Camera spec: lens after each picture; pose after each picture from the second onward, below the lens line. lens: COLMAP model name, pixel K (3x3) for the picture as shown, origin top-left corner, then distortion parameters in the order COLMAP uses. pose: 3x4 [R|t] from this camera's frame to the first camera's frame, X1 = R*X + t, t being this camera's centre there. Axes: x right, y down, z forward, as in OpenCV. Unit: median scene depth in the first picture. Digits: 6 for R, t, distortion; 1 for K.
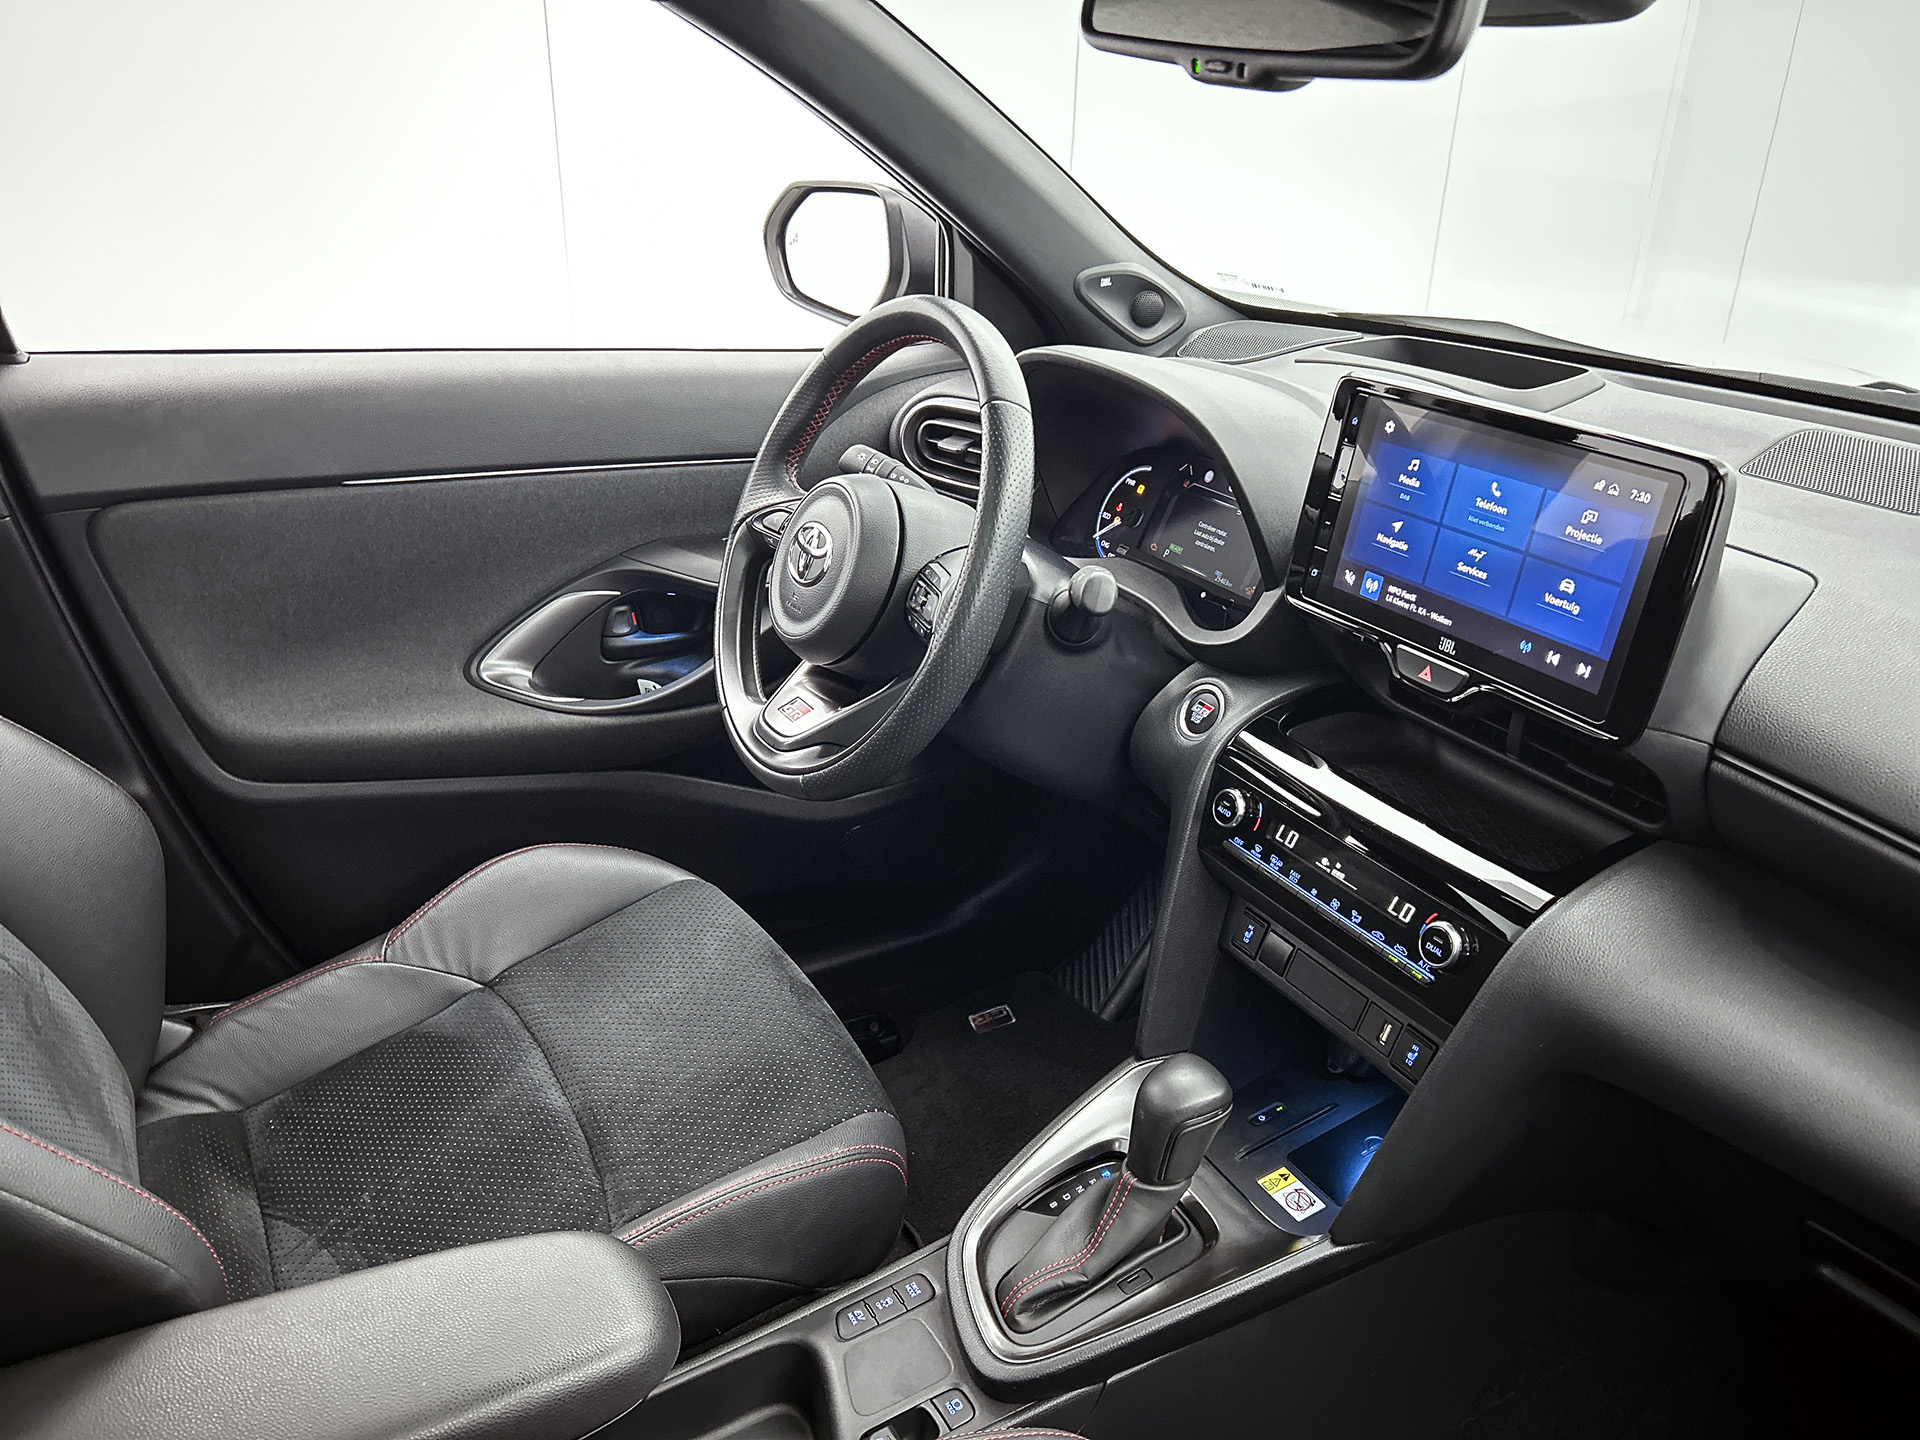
lens RADIAL K [[1506.0, 0, 957.7], [0, 1506.0, 718.4], [0, 0, 1]] dist [0.004206, -0.056739]
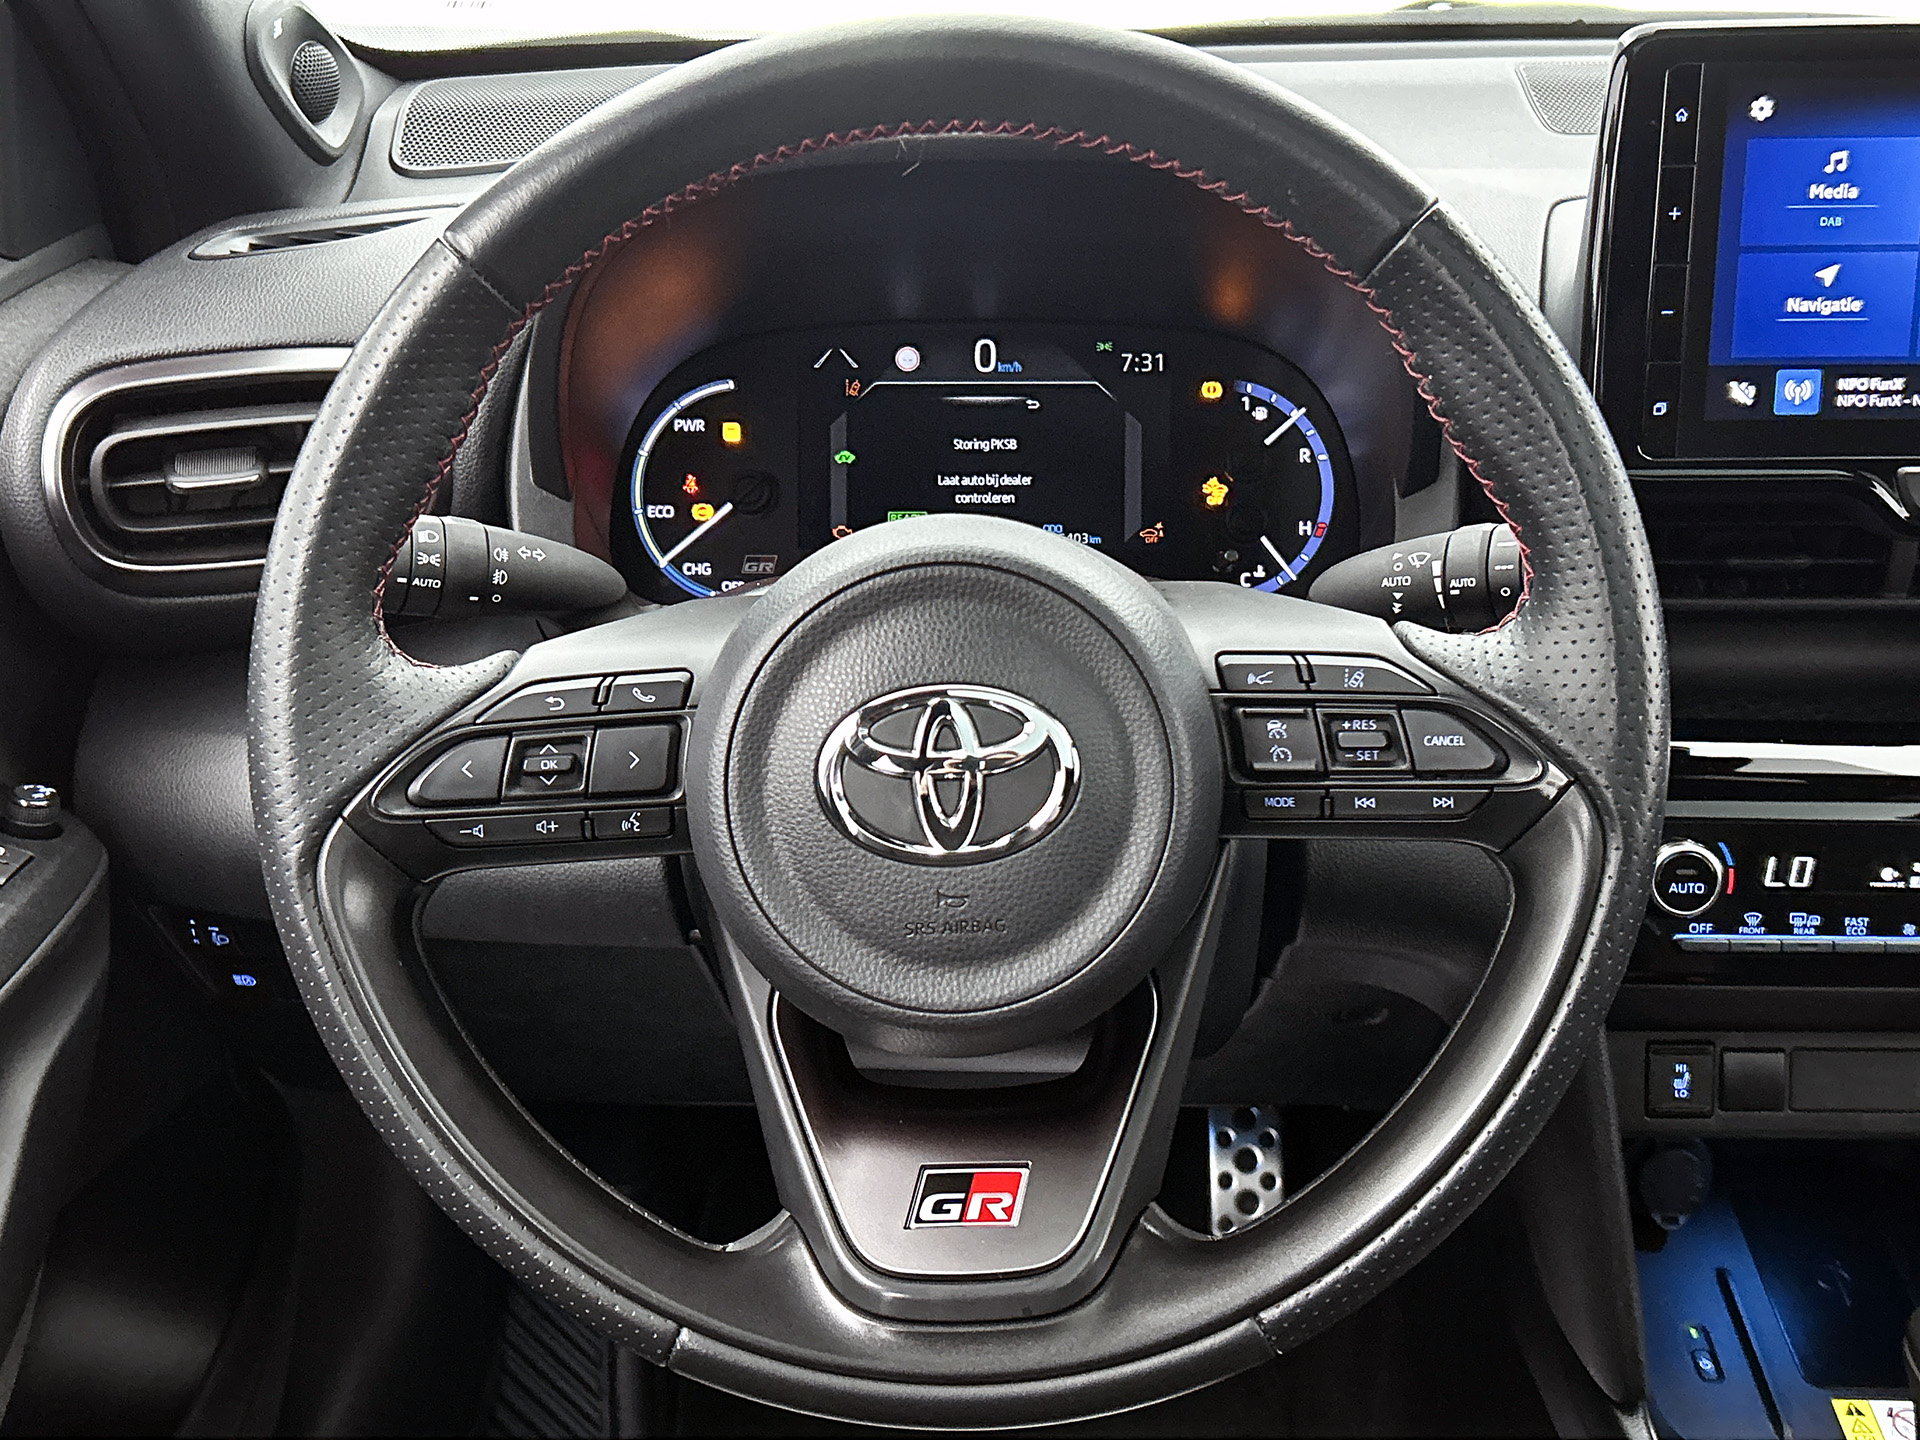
lens RADIAL K [[2171.4, 0, 960.3], [0, 2171.4, 725.7], [0, 0, 1]] dist [0.027011, 0.000000]
pose [[0.507847, -0.373139, 0.776440, -0.574283], [0.360578, 0.910640, 0.201789, -0.258210], [-0.782352, 0.177489, 0.597011, 0.804071]]
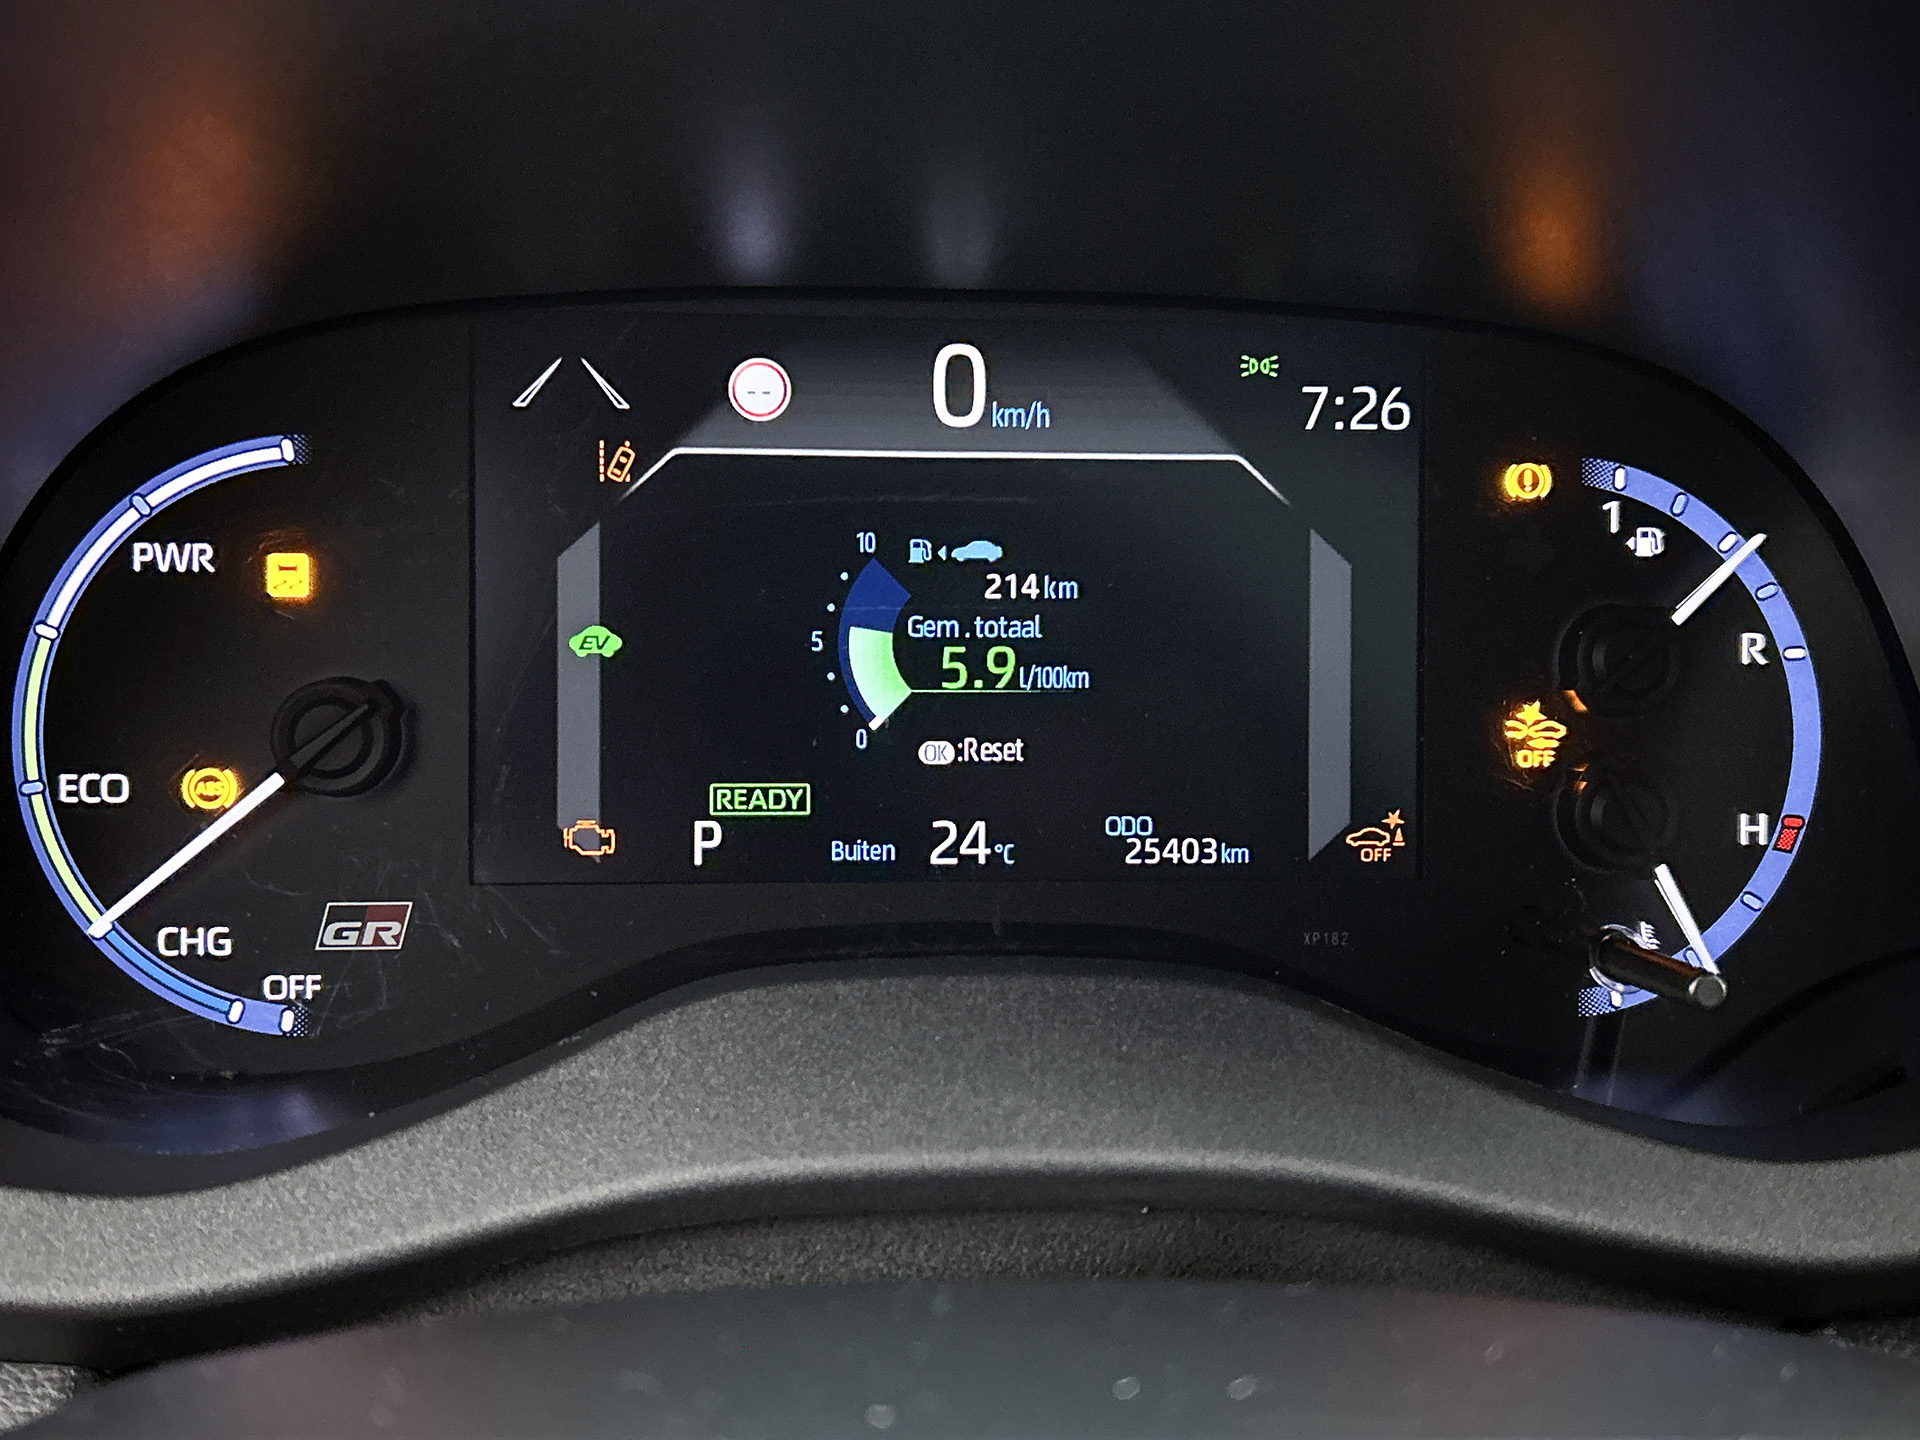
lens RADIAL K [[2098.6, 0, 1075.3], [0, 2098.6, 753.4], [0, 0, 1]] dist [0.009903, 0.000000]
pose [[0.428559, -0.398781, 0.810747, -0.067255], [0.336165, 0.903282, 0.266600, -0.241706], [-0.838648, 0.158291, 0.521166, 1.147854]]
